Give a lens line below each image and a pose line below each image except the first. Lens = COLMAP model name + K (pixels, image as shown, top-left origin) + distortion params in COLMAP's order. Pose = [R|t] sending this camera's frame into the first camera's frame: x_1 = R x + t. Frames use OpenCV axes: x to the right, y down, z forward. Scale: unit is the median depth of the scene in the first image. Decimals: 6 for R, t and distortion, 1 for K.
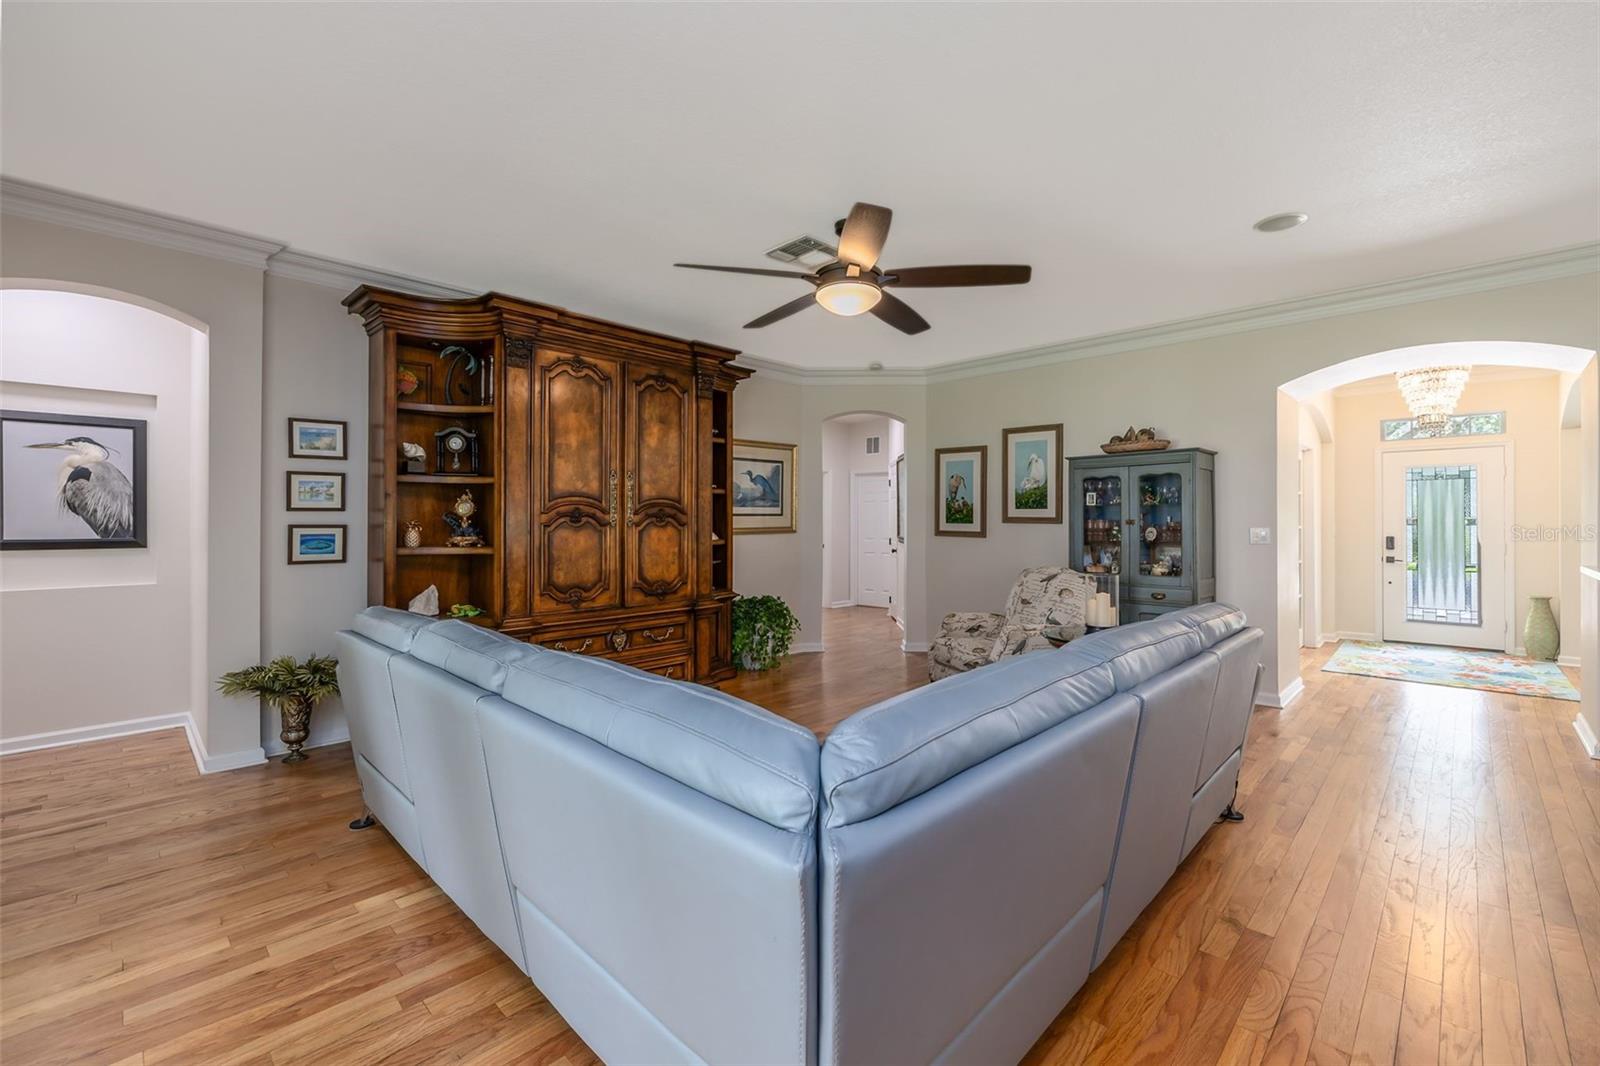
lens RADIAL K [[680.9, 0, 802.5], [0, 680.9, 518.7], [0, 0, 1]] dist [-0.001139, -0.000251]
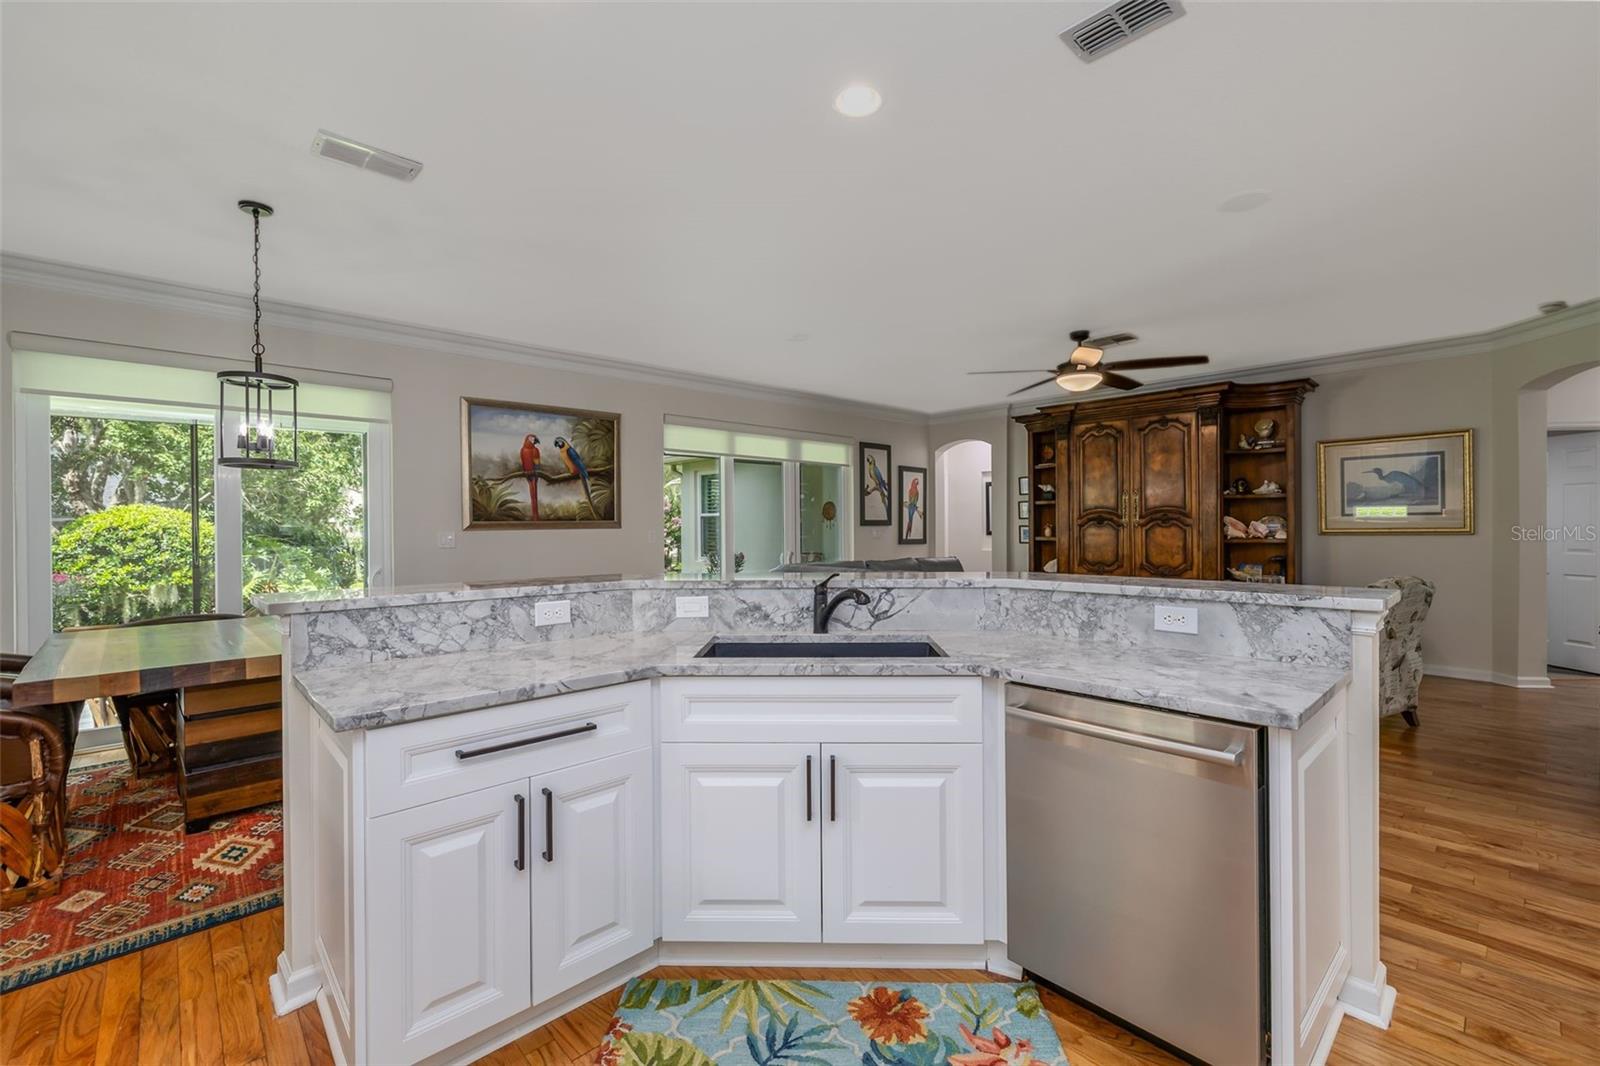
lens RADIAL K [[698.5, 0, 804.8], [0, 698.5, 528.5], [0, 0, 1]] dist [0.000619, 0.000191]
pose [[-0.052051, 0.004468, -0.998634, 1.242793], [0.011305, 0.999929, 0.003884, 0.001472], [0.998580, -0.011087, -0.052098, 0.330891]]
